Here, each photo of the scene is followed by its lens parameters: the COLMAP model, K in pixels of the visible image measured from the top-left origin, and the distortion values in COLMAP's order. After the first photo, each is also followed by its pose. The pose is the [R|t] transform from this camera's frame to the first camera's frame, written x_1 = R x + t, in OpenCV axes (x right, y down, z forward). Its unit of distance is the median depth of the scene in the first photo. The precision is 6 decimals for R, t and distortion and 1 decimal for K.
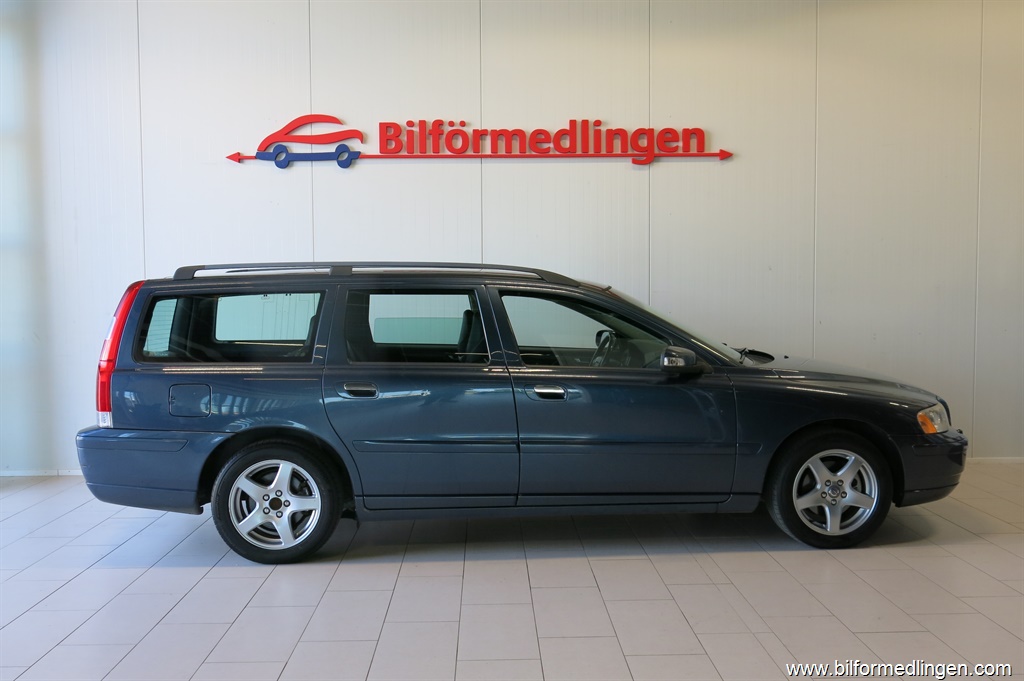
lens RADIAL K [[953.0, 0, 512.0], [0, 953.0, 340.5], [0, 0, 1]] dist [-0.000451, 0.000017]
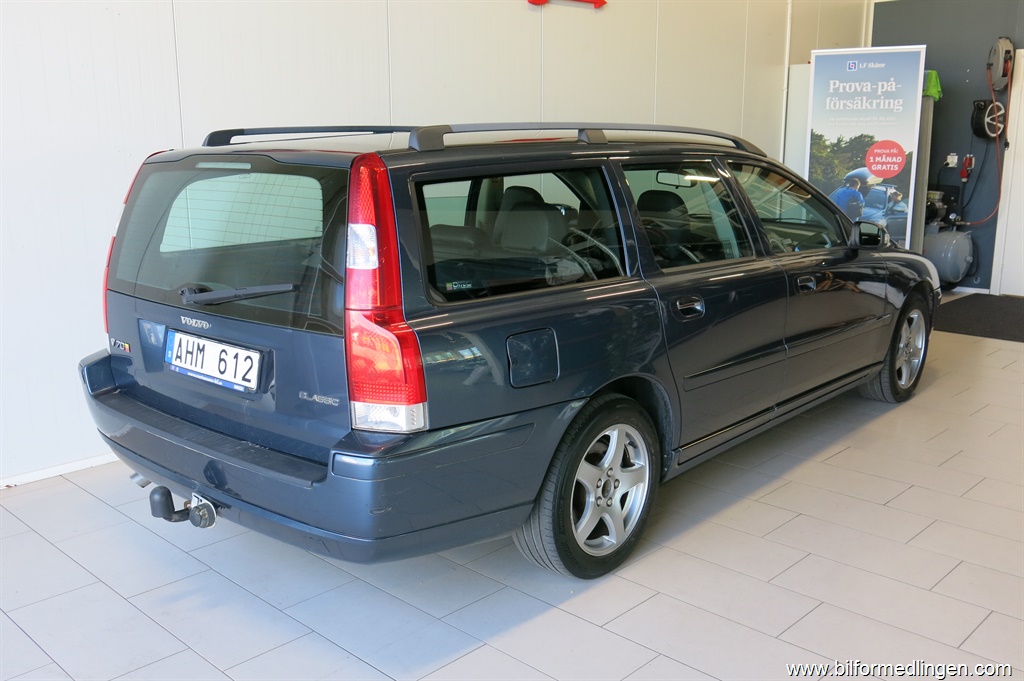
lens RADIAL K [[953.0, 0, 512.0], [0, 953.0, 340.5], [0, 0, 1]] dist [-0.000451, 0.000017]
pose [[0.718590, -0.143417, 0.680485, -0.499280], [0.041538, 0.985609, 0.163861, -0.030625], [-0.694192, -0.089483, 0.714206, 0.386975]]
